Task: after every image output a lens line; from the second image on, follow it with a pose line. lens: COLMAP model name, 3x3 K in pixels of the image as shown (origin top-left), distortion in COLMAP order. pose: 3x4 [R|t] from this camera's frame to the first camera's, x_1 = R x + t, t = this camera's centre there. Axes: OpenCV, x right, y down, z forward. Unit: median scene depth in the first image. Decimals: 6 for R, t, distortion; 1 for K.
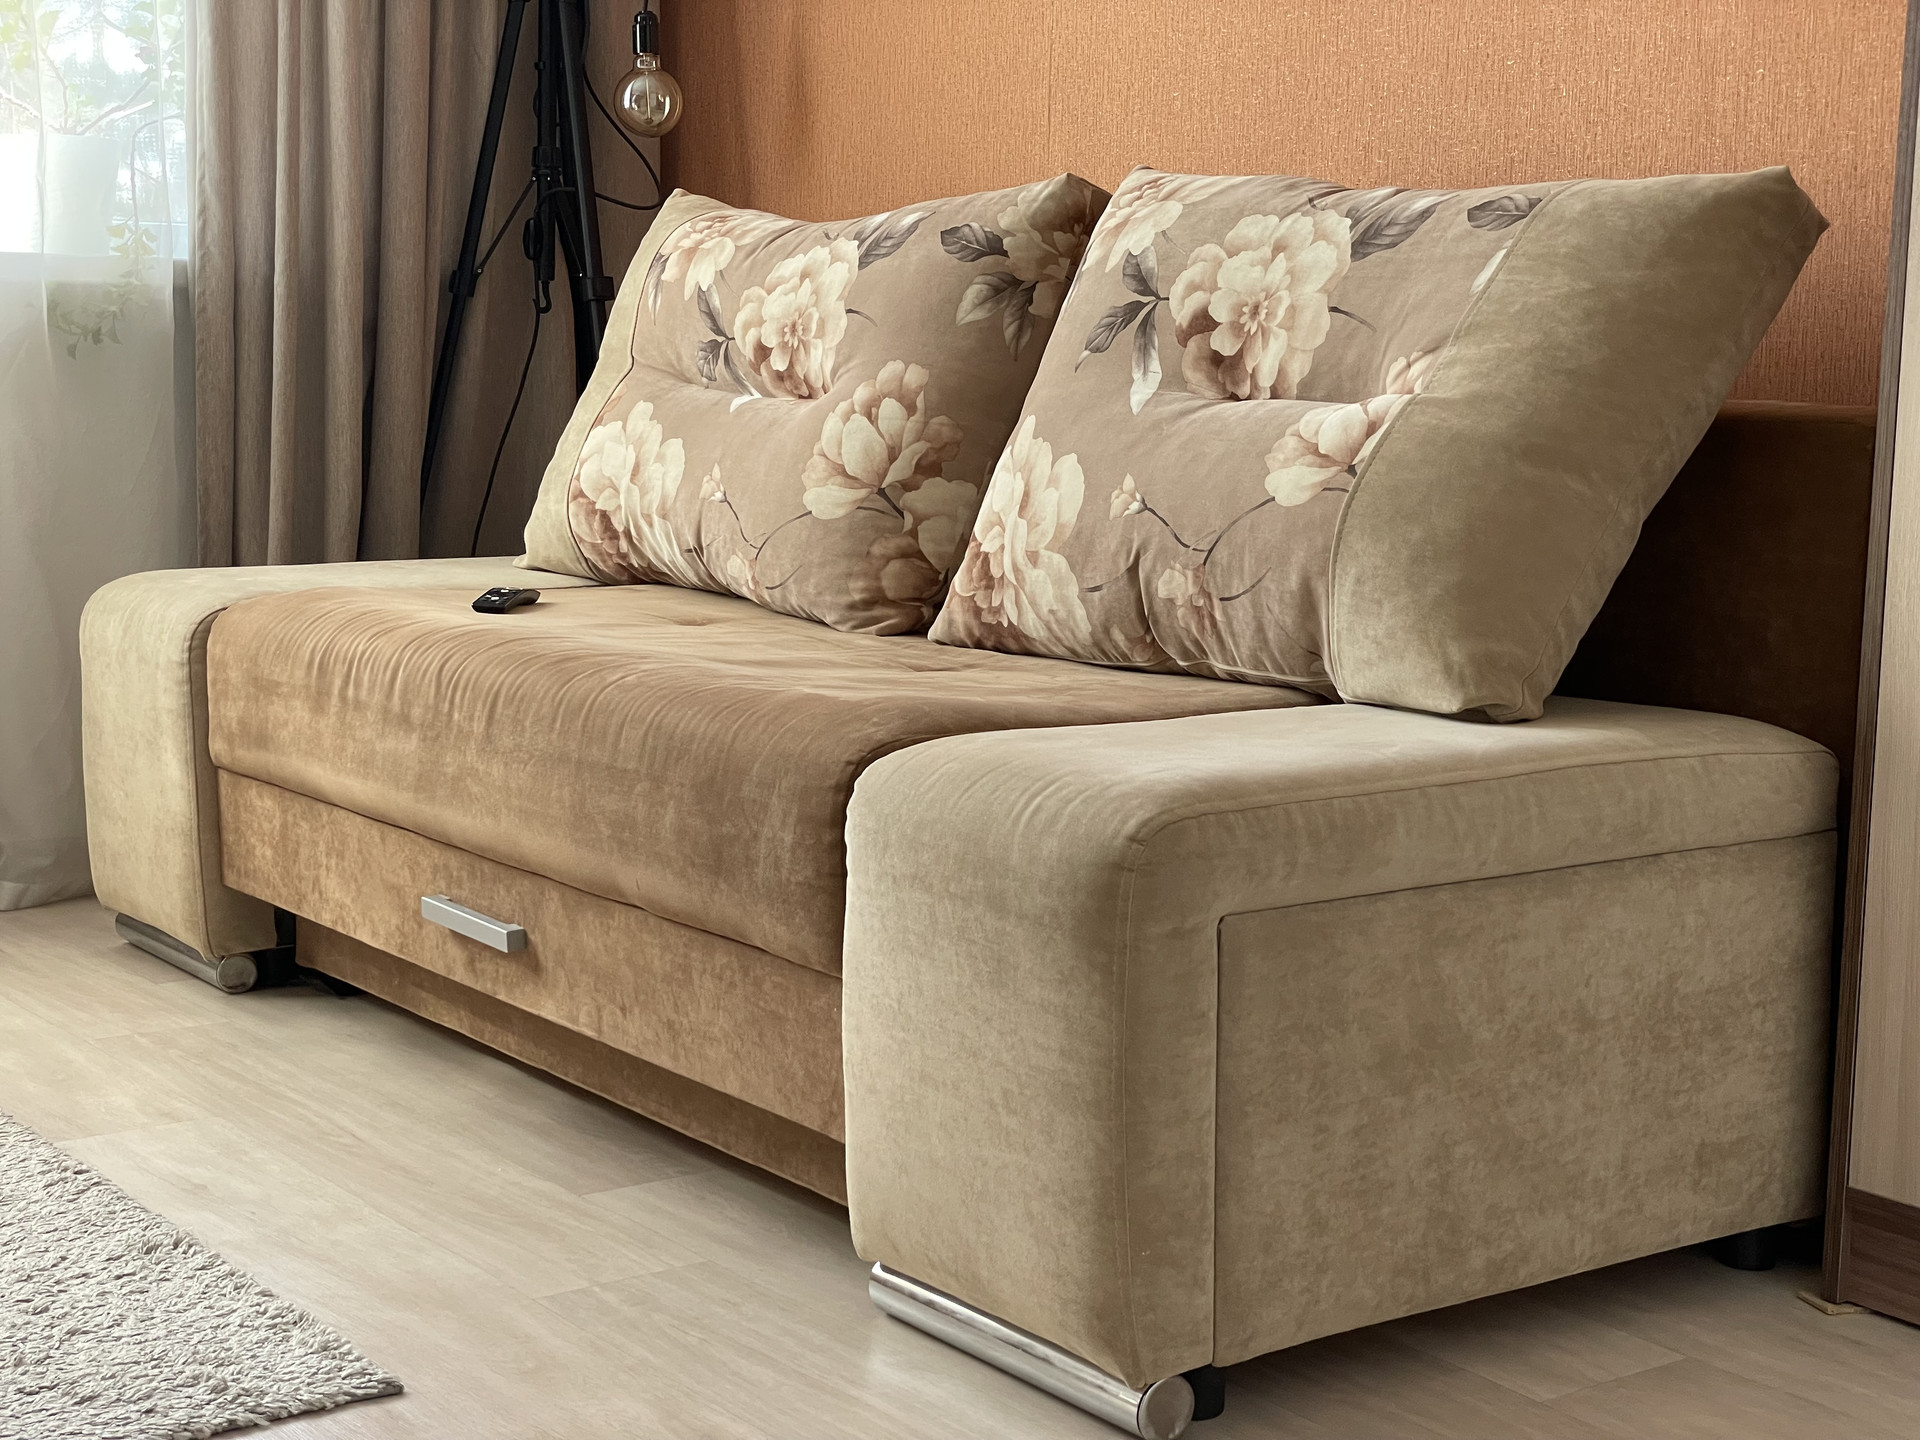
lens RADIAL K [[2912.5, 0, 965.8], [0, 2912.5, 711.4], [0, 0, 1]] dist [0.047248, 0.130443]
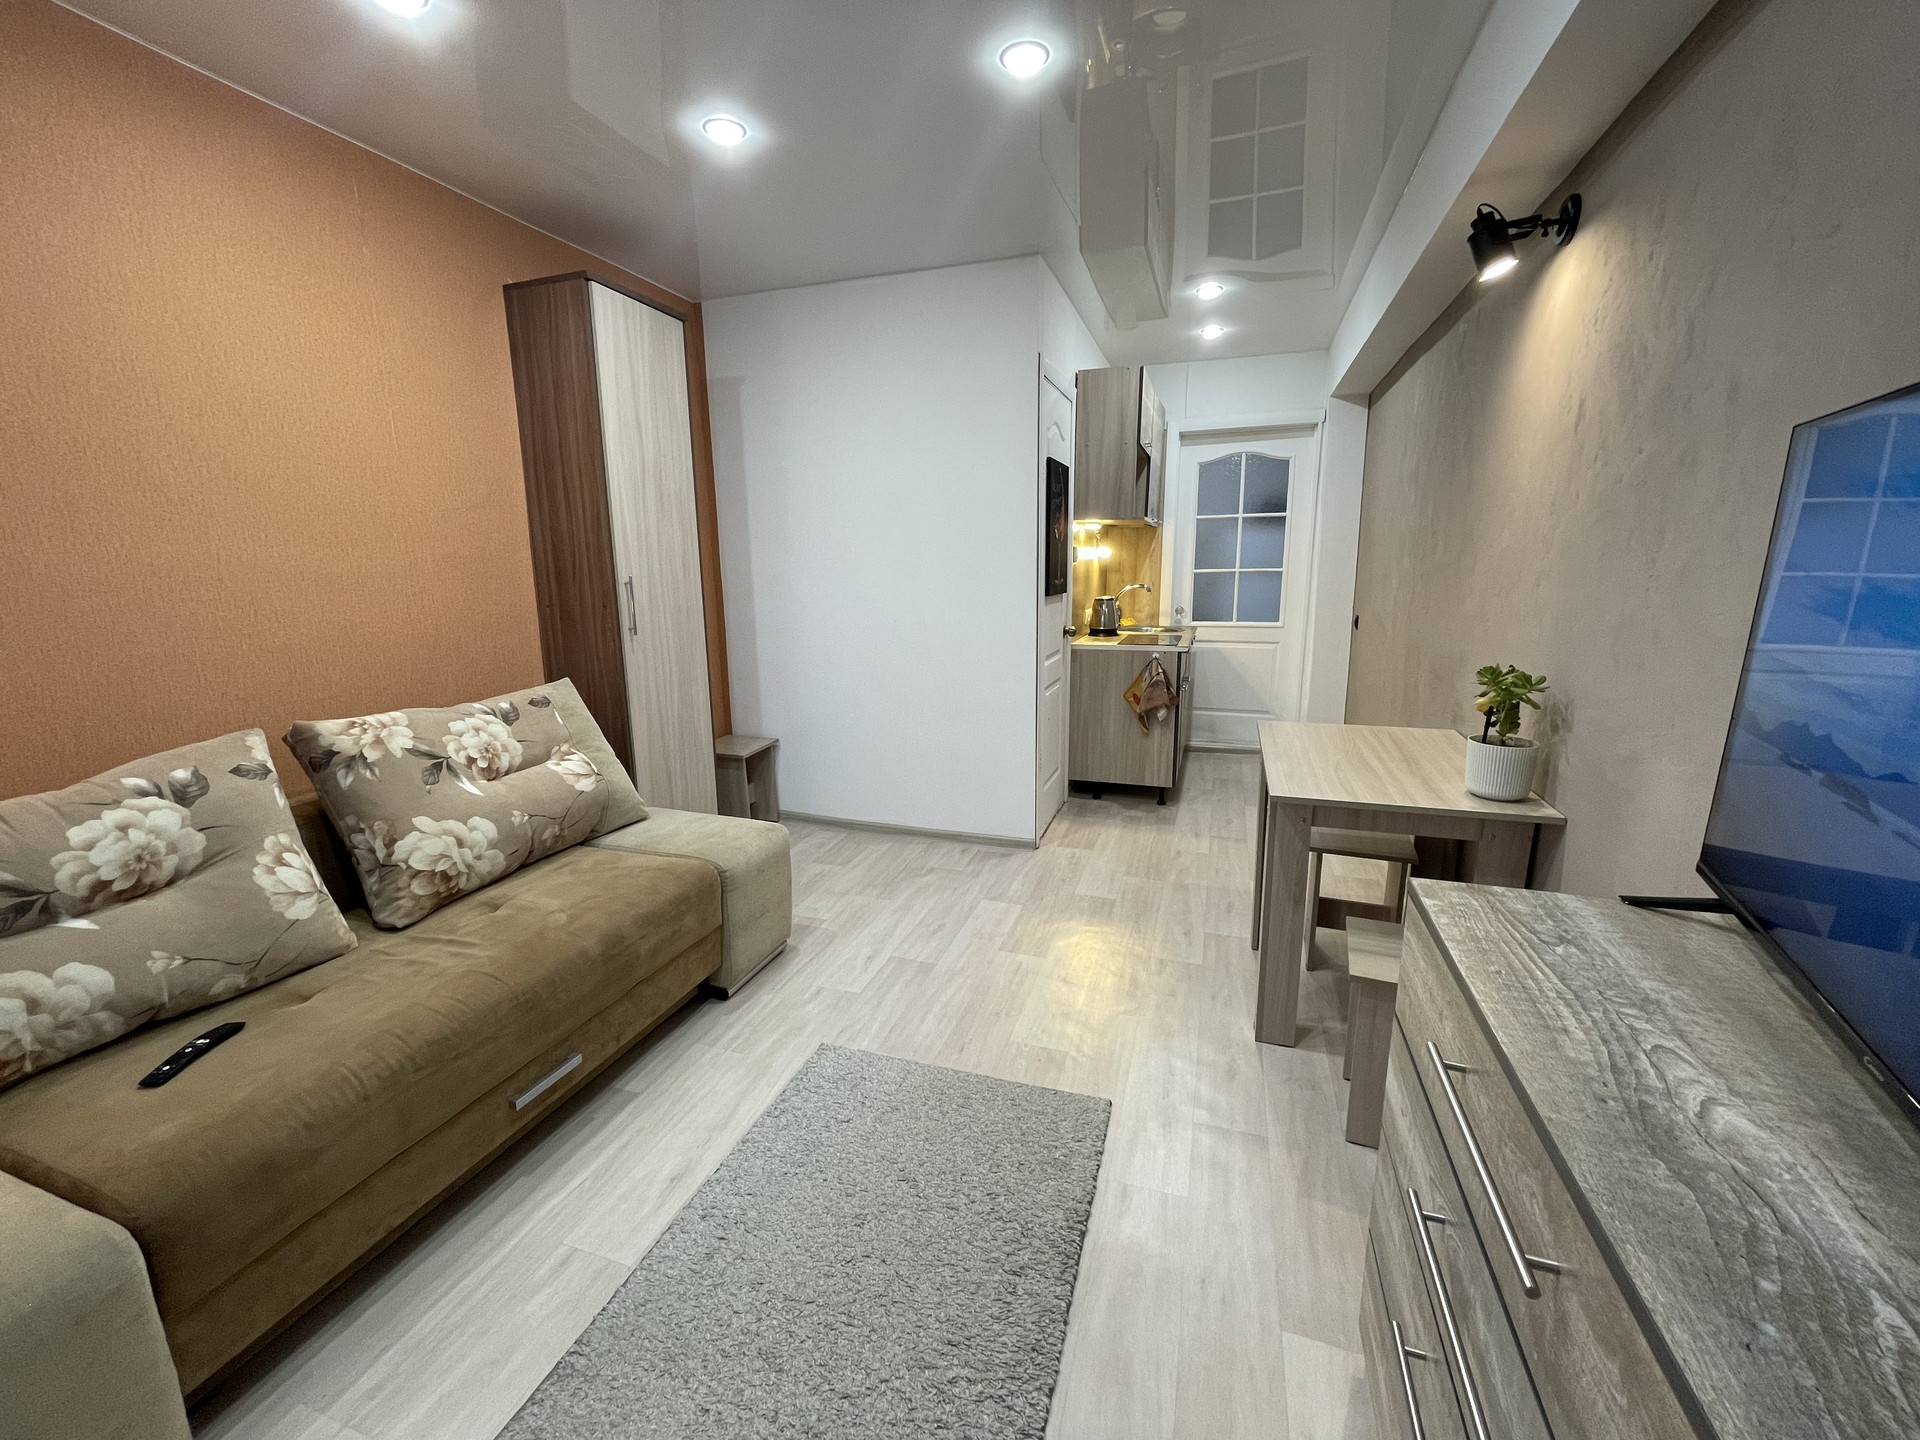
lens RADIAL K [[777.6, 0, 960.7], [0, 777.6, 719.6], [0, 0, 1]] dist [-0.000629, 0.001166]
pose [[-0.568288, -0.181152, 0.802641, -0.775623], [0.106089, 0.951191, 0.289793, -0.330897], [-0.815962, 0.249837, -0.521332, 0.962520]]
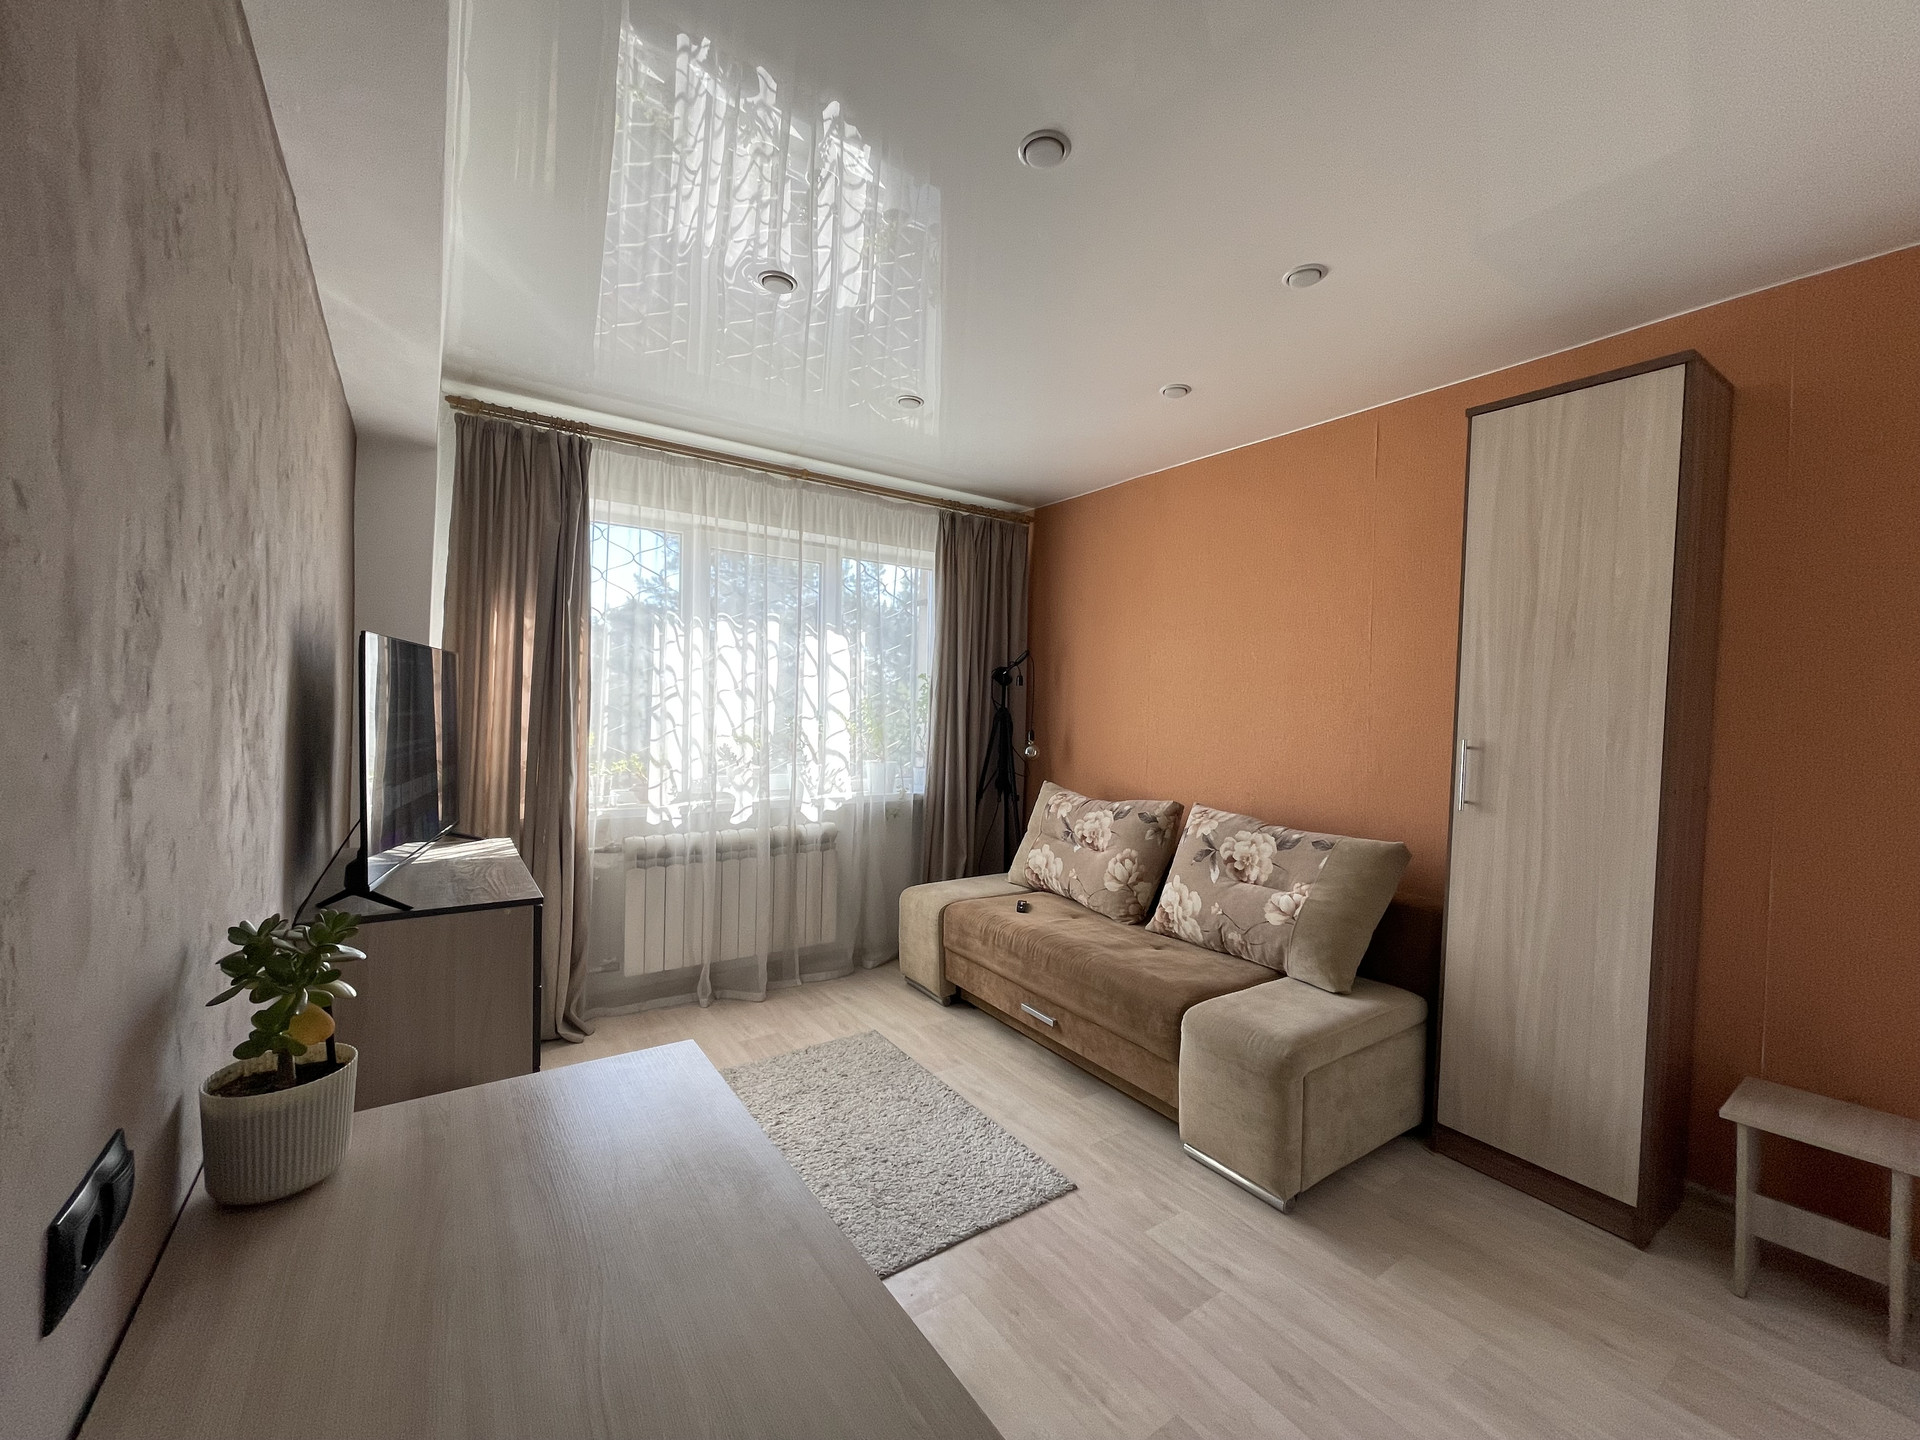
lens RADIAL K [[777.6, 0, 960.7], [0, 777.6, 719.6], [0, 0, 1]] dist [-0.000629, 0.001166]
pose [[0.999420, 0.006772, -0.033365, -0.235017], [-0.010293, 0.994258, -0.106512, -0.196791], [0.032452, 0.106794, 0.993751, -0.053465]]
